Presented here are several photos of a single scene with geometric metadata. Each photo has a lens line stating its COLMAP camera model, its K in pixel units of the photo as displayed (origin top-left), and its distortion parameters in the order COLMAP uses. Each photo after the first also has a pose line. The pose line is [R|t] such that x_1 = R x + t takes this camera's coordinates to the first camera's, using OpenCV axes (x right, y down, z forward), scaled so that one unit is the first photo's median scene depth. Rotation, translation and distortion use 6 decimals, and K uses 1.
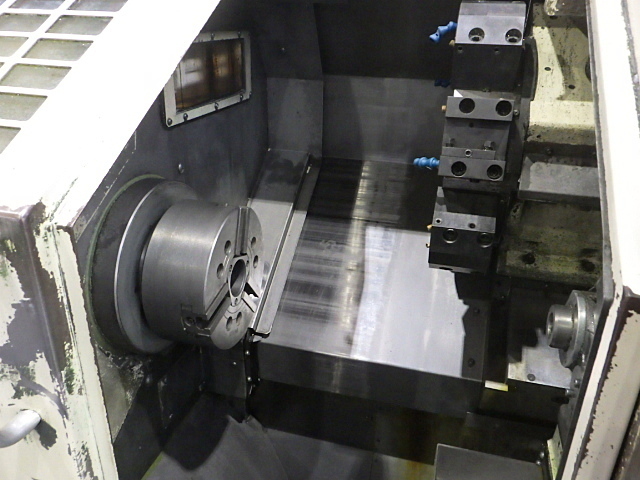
lens RADIAL K [[525.6, 0, 320.0], [0, 525.6, 240.0], [0, 0, 1]] dist [0.001300, -0.004567]
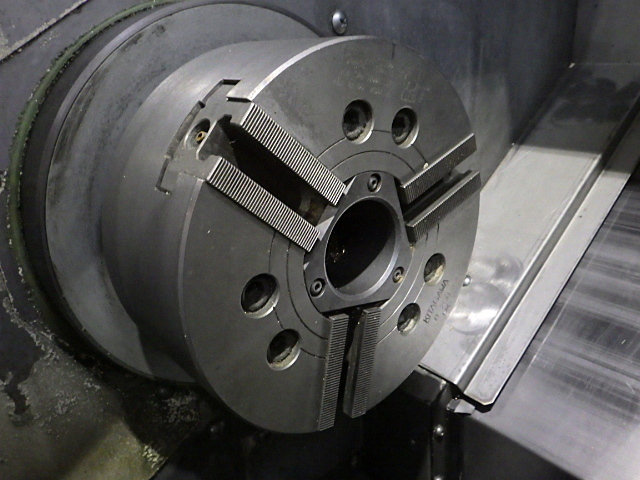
lens RADIAL K [[525.6, 0, 320.0], [0, 525.6, 240.0], [0, 0, 1]] dist [0.001300, -0.004567]
pose [[0.829167, 0.145233, -0.539805, 0.007988], [-0.159466, 0.986989, 0.020598, 0.041026], [0.535772, 0.069001, 0.841538, 0.452368]]
